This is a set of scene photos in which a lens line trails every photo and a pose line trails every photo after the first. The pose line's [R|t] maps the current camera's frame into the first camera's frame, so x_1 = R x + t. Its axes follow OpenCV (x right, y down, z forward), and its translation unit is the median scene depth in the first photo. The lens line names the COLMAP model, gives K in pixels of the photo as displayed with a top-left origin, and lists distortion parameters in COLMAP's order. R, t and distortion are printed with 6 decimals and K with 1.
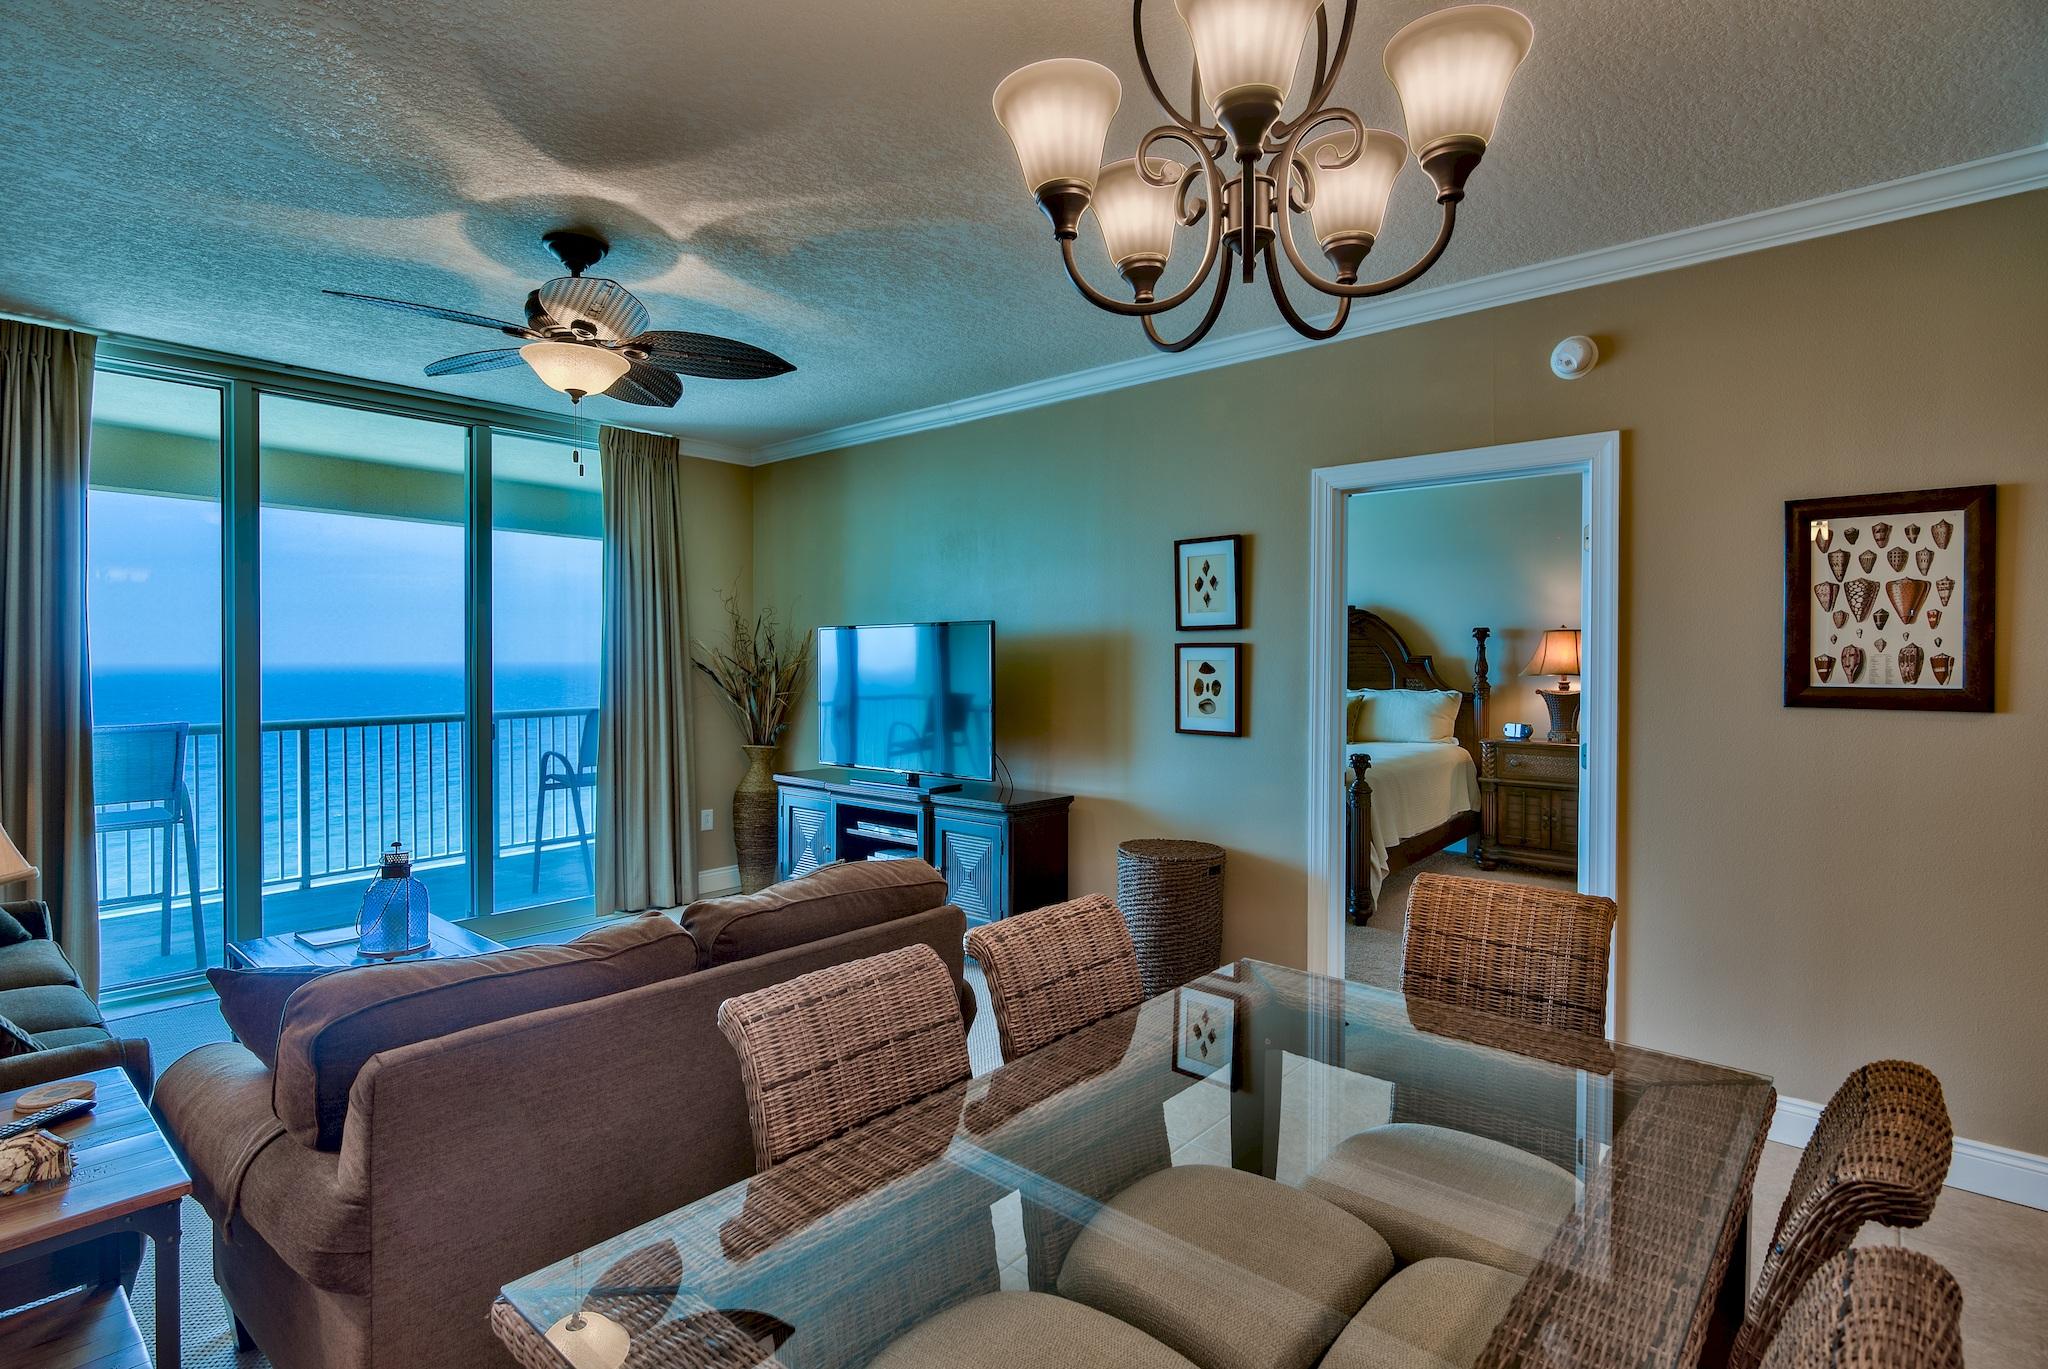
lens RADIAL K [[1013.3, 0, 976.9], [0, 1013.3, 657.8], [0, 0, 1]] dist [0.000852, -0.000537]
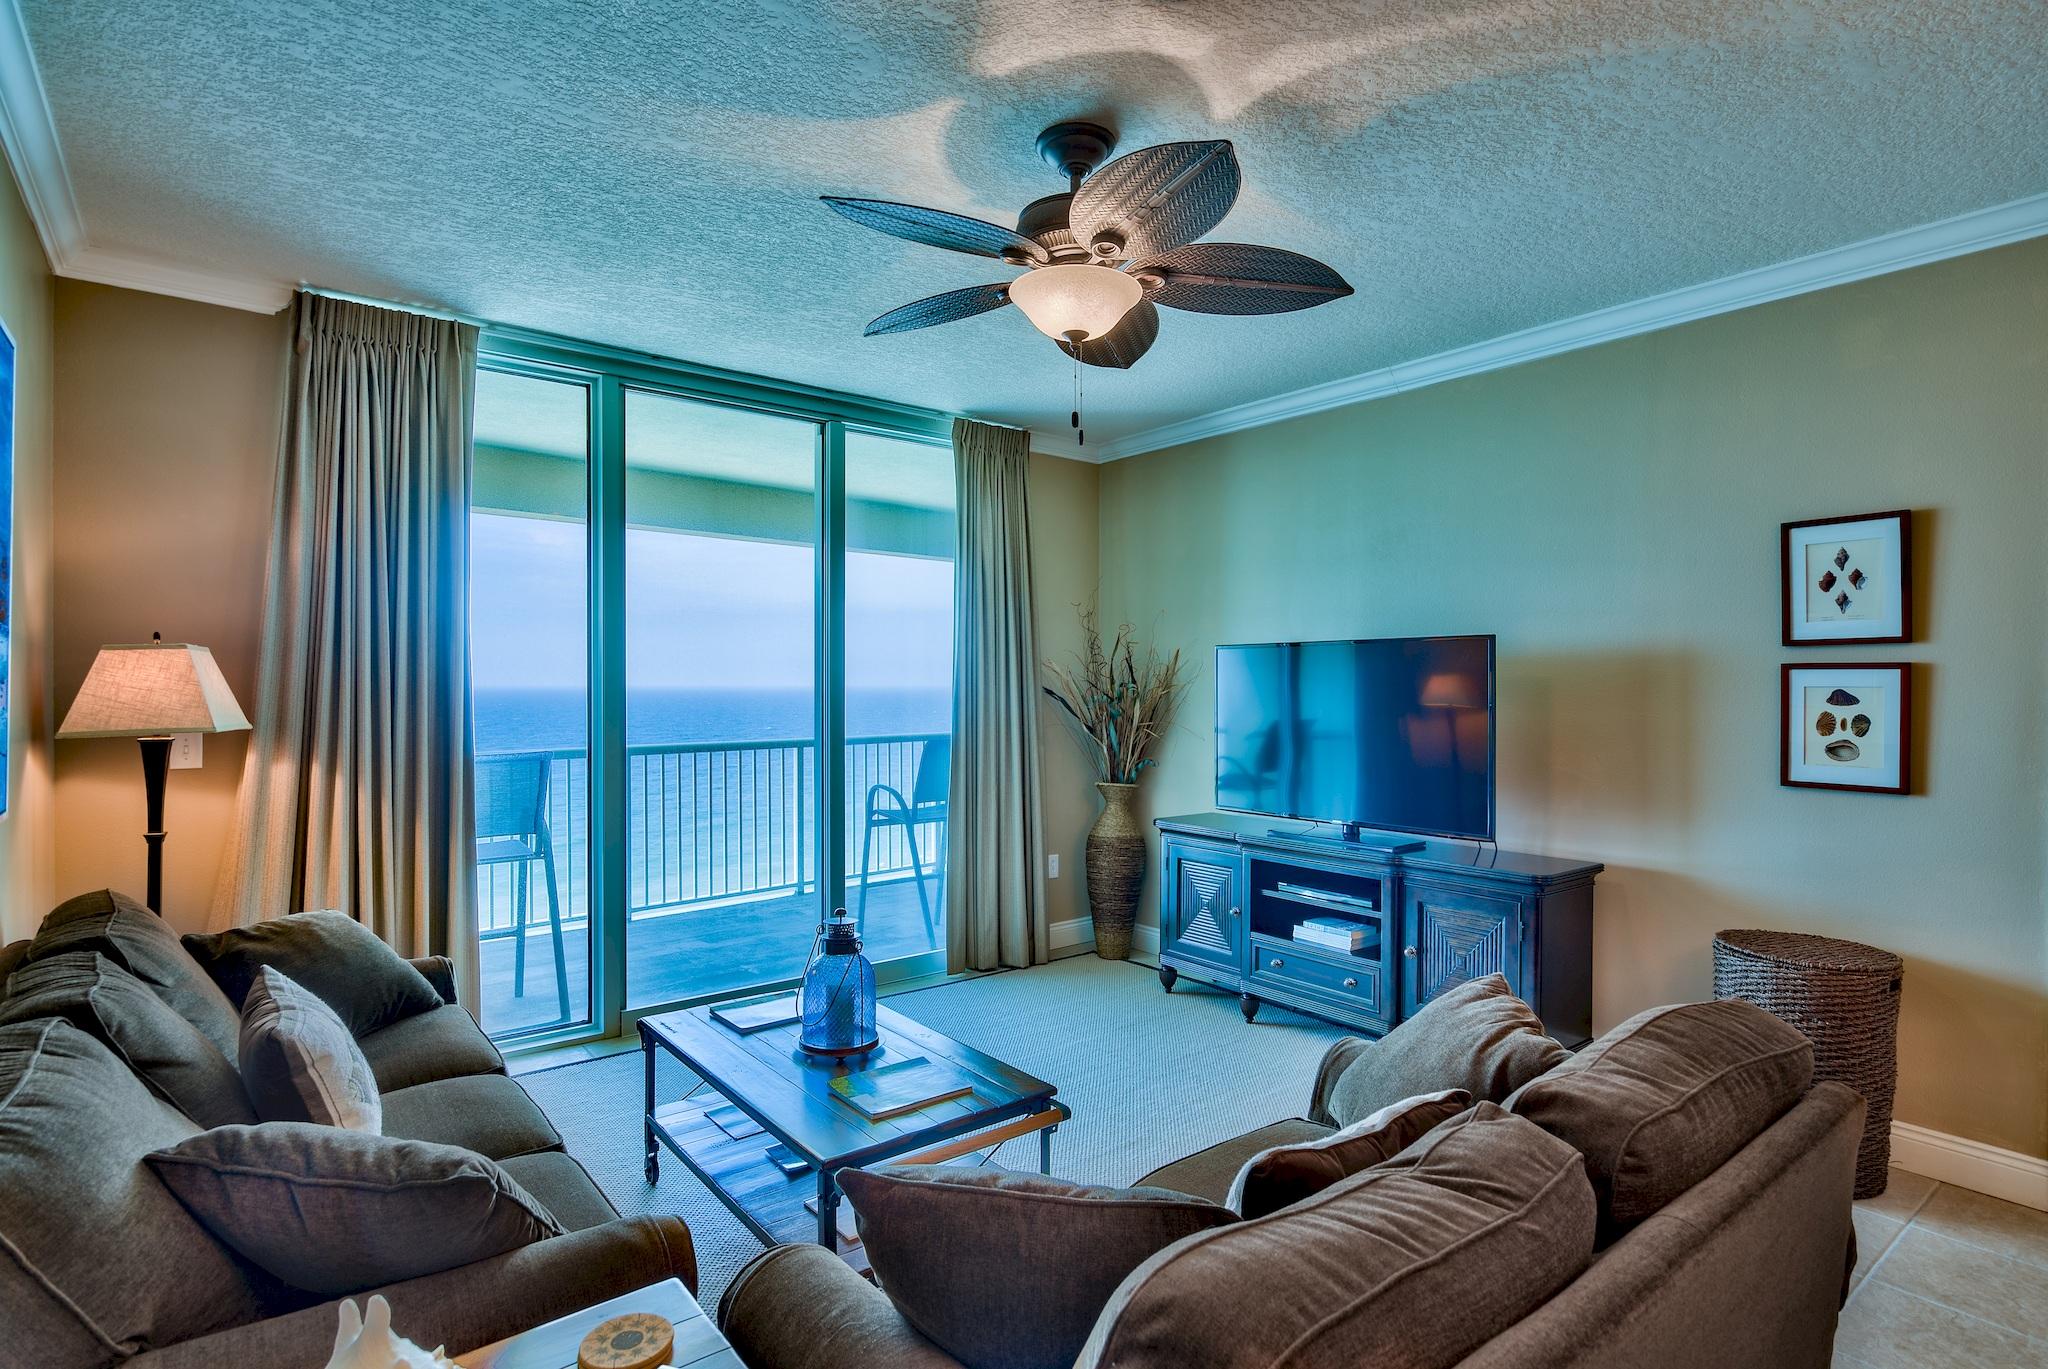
lens RADIAL K [[1073.5, 0, 1027.6], [0, 1073.5, 679.5], [0, 0, 1]] dist [0.005726, -0.003324]
pose [[0.982745, 0.002437, -0.184950, -0.196115], [-0.002980, 0.999992, -0.002662, 0.001081], [0.184942, 0.003167, 0.982744, 0.136020]]
